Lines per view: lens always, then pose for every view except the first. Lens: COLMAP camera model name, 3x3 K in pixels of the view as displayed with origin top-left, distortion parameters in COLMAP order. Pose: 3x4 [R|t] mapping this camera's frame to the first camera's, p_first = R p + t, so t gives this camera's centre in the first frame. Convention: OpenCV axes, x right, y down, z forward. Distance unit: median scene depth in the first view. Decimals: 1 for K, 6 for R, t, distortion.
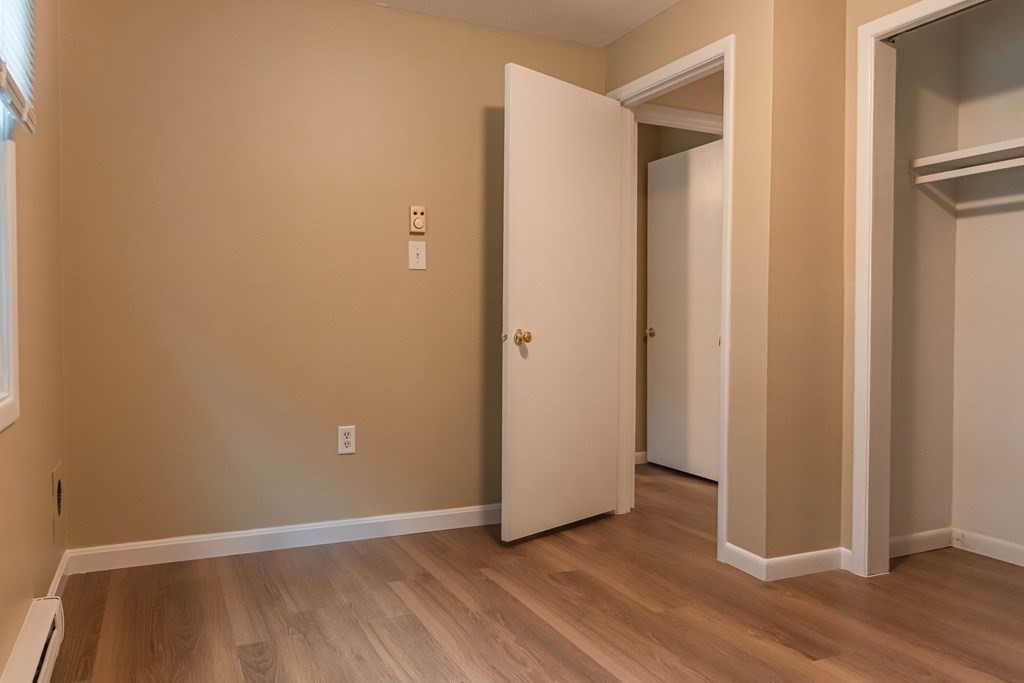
lens RADIAL K [[736.1, 0, 512.3], [0, 736.1, 336.7], [0, 0, 1]] dist [0.002456, 0.000381]
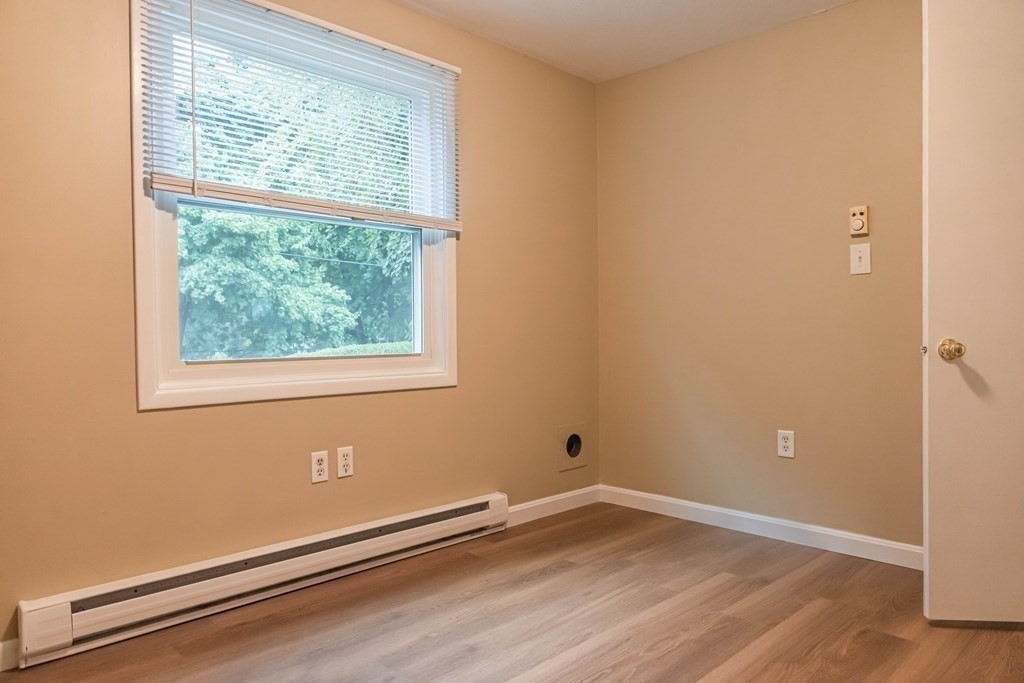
lens RADIAL K [[700.5, 0, 512.0], [0, 700.5, 341.5], [0, 0, 1]] dist [-0.004562, -0.002554]
pose [[0.333741, 0.007078, -0.942638, 0.715821], [-0.012821, 0.999913, 0.002969, -0.003663], [0.942577, 0.011095, 0.333803, 0.370088]]
